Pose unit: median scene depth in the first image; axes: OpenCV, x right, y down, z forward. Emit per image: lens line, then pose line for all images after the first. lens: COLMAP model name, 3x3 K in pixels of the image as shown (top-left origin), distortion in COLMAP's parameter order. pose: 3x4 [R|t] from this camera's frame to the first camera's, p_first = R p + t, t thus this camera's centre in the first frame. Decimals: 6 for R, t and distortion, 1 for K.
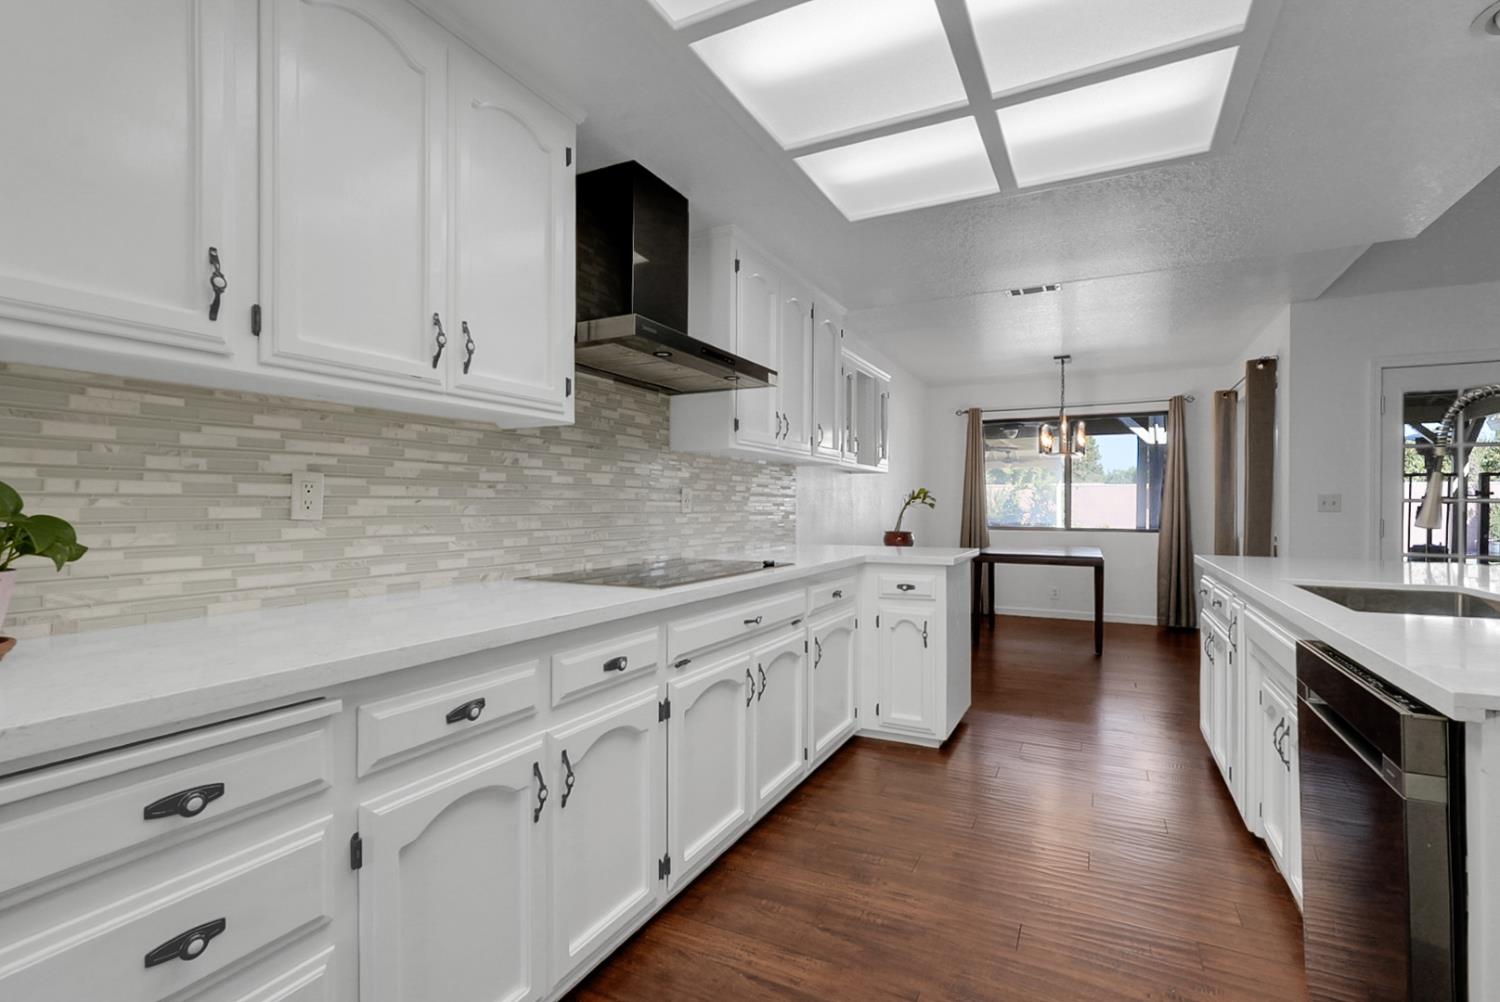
lens RADIAL K [[674.9, 0, 750.0], [0, 674.9, 501.0], [0, 0, 1]] dist [-0.003858, 0.000560]
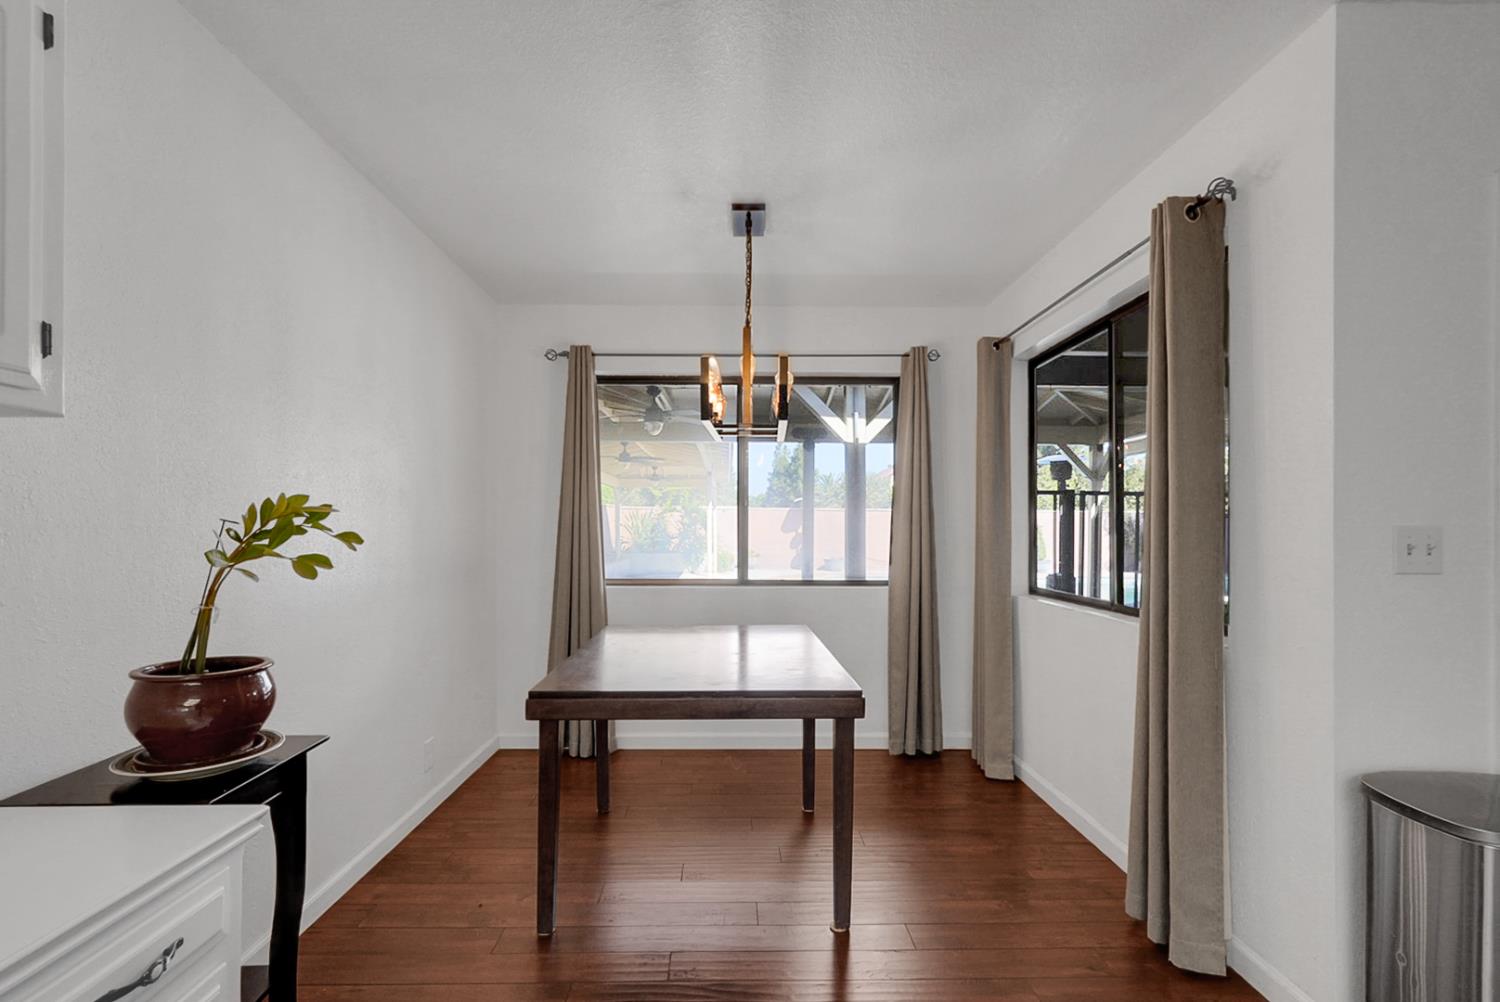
lens RADIAL K [[711.0, 0, 747.3], [0, 711.0, 526.8], [0, 0, 1]] dist [-0.007401, -0.000210]
pose [[0.882595, -0.003402, 0.470121, 0.444577], [0.001382, 0.999988, 0.004640, -0.014739], [-0.470132, -0.003446, 0.882590, 1.058445]]
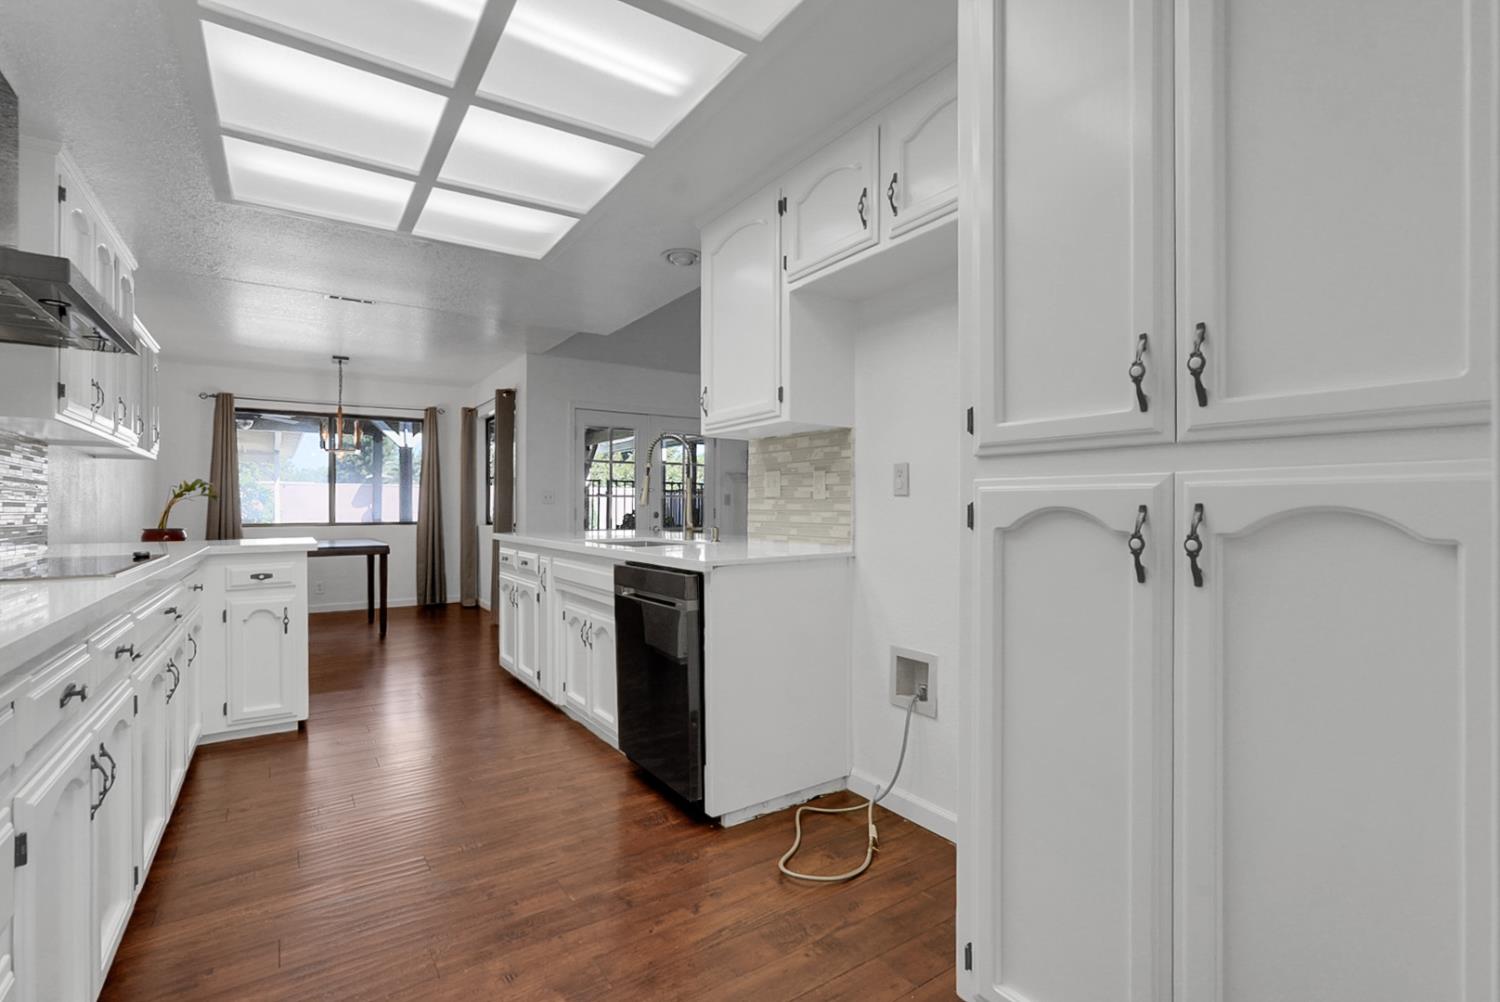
lens RADIAL K [[666.3, 0, 756.5], [0, 666.3, 499.4], [0, 0, 1]] dist [-0.003723, 0.000476]
pose [[0.466983, 0.001067, 0.884266, -0.252128], [0.002167, 0.999995, -0.002351, 0.016236], [-0.884264, 0.003014, 0.466978, -0.081751]]
